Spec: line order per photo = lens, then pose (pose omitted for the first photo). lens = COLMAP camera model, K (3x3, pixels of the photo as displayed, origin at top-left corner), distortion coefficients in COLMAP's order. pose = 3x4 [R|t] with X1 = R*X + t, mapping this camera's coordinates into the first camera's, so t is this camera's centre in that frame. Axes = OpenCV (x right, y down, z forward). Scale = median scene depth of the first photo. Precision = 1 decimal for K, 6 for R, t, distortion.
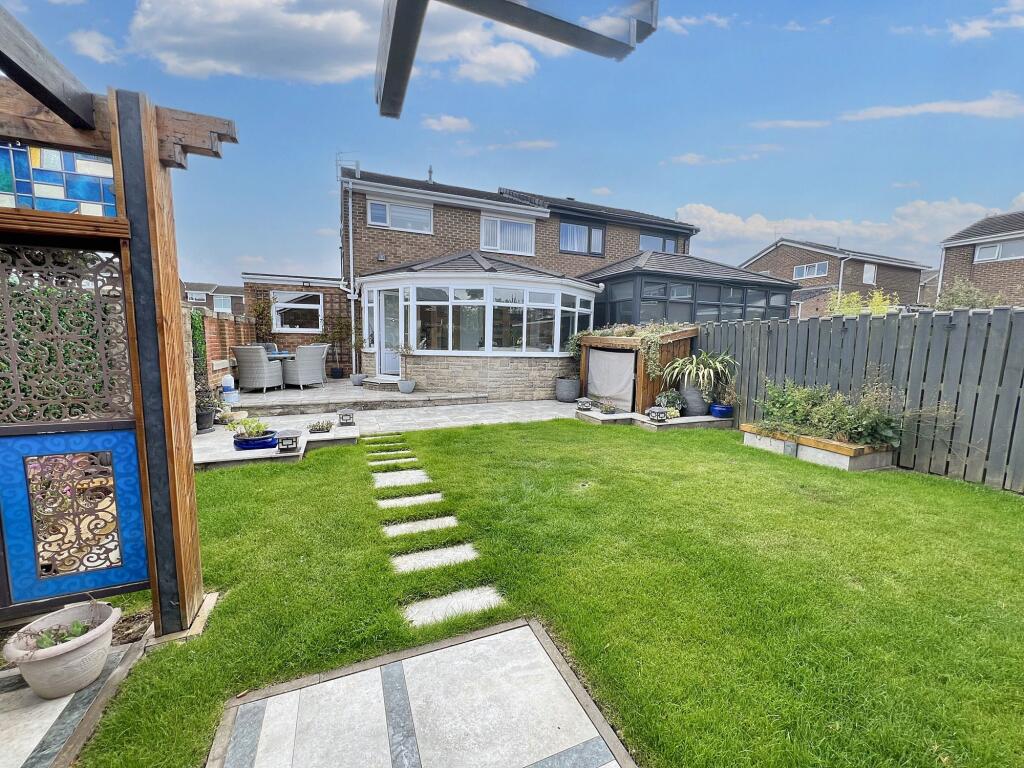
lens RADIAL K [[410.1, 0, 506.0], [0, 410.1, 383.5], [0, 0, 1]] dist [-0.003156, -0.000118]
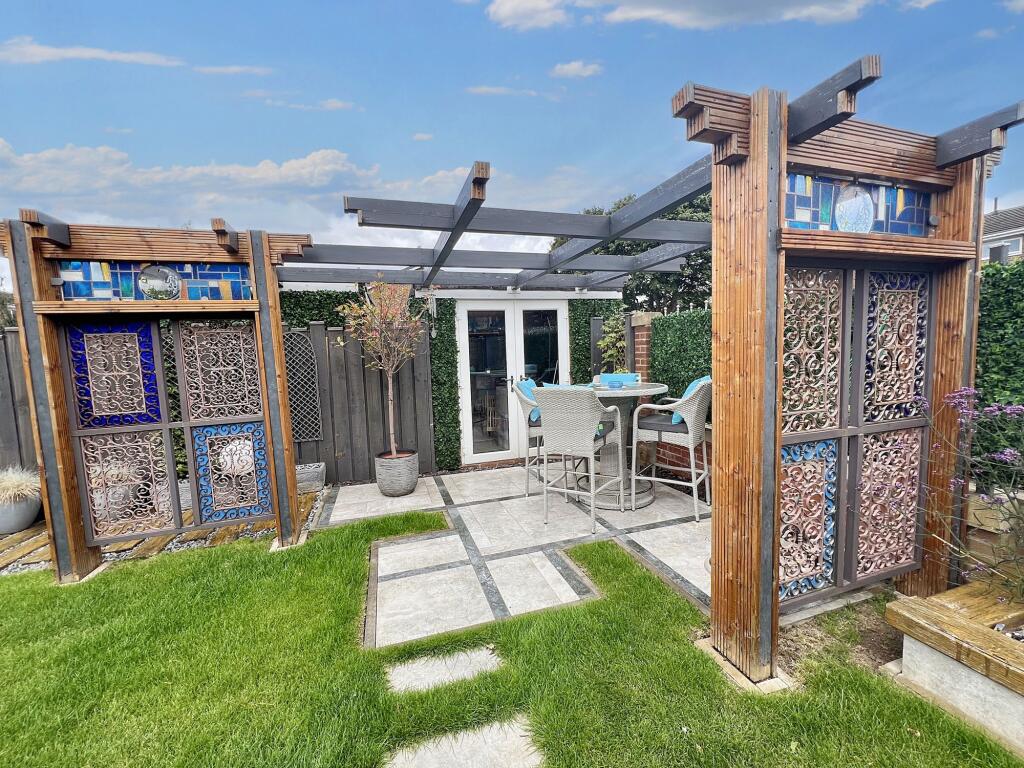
lens RADIAL K [[410.1, 0, 511.8], [0, 410.1, 385.9], [0, 0, 1]] dist [-0.003156, -0.000118]
pose [[-0.995566, 0.011486, 0.093362, -0.457585], [0.029304, 0.980997, 0.191798, -0.259243], [-0.089385, 0.193684, -0.976984, 2.195476]]
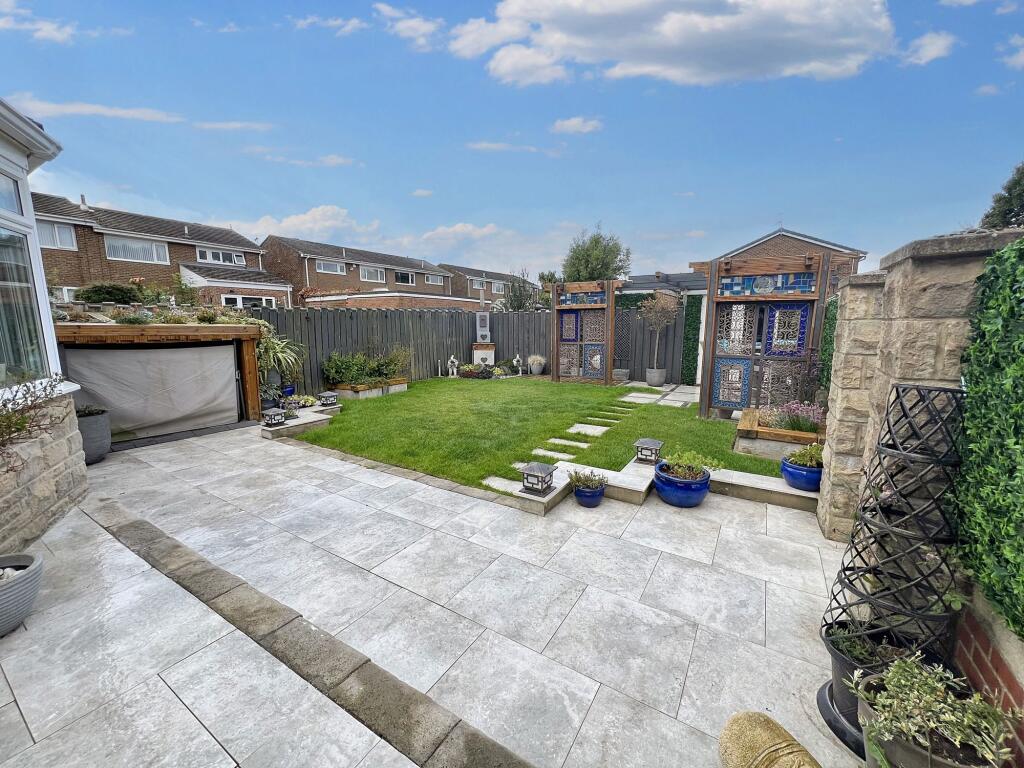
lens RADIAL K [[410.7, 0, 511.8], [0, 410.7, 385.2], [0, 0, 1]] dist [-0.002830, -0.000167]
pose [[-0.580036, -0.145028, 0.801577, -2.835395], [0.080607, 0.968975, 0.233644, -0.627269], [-0.810593, 0.200135, -0.550350, 4.564355]]
